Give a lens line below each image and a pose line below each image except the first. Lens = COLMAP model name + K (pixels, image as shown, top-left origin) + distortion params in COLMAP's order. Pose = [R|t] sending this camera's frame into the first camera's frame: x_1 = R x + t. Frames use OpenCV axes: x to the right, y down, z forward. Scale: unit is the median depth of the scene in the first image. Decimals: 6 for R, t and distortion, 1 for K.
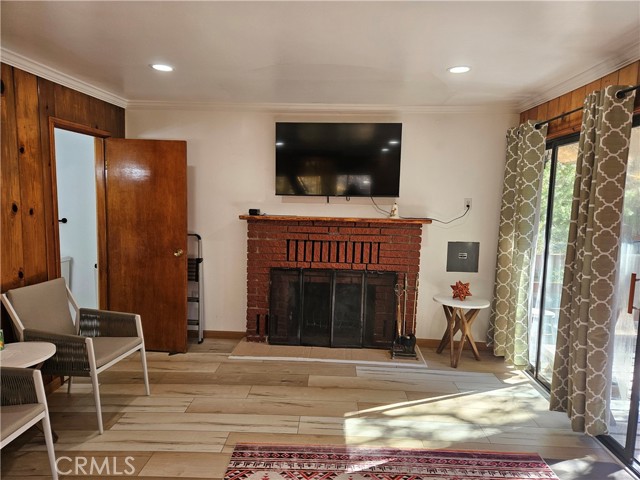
lens RADIAL K [[431.5, 0, 323.1], [0, 431.5, 242.3], [0, 0, 1]] dist [0.111806, -0.108202]
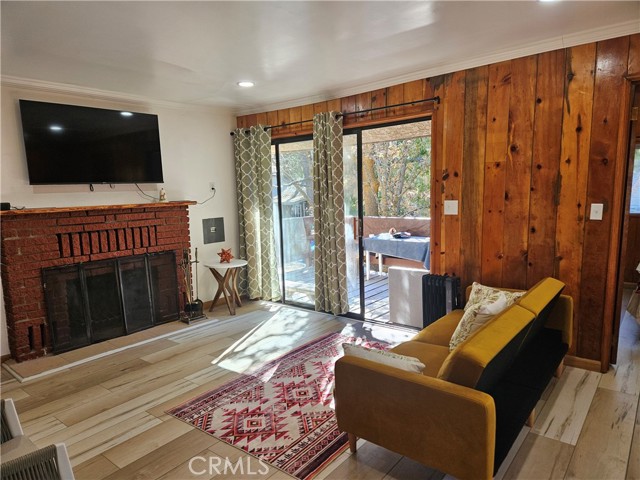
lens RADIAL K [[431.5, 0, 323.1], [0, 431.5, 242.3], [0, 0, 1]] dist [0.111806, -0.108202]
pose [[0.598030, -0.144175, 0.788399, -0.485484], [0.128549, 0.988207, 0.083204, 0.004714], [-0.791097, 0.051589, 0.609511, 0.011406]]
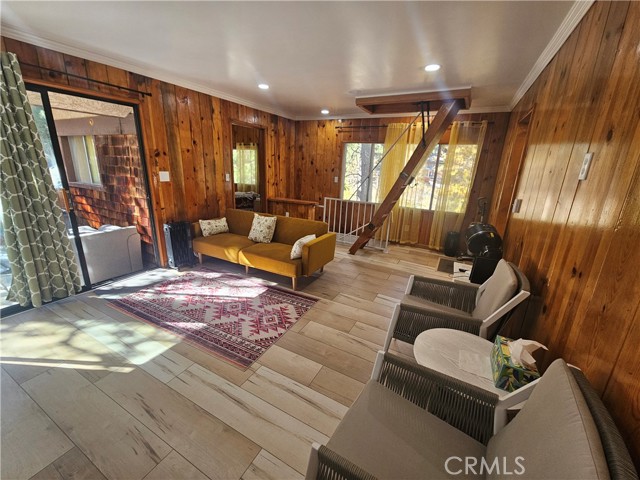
lens RADIAL K [[258.7, 0, 320.0], [0, 258.7, 240.0], [0, 0, 1]] dist [-0.002444, -0.000239]
pose [[-0.899148, -0.170384, 0.403115, -0.378861], [-0.012197, 0.930500, 0.366089, -0.072841], [-0.437474, 0.324252, -0.838736, 0.882013]]
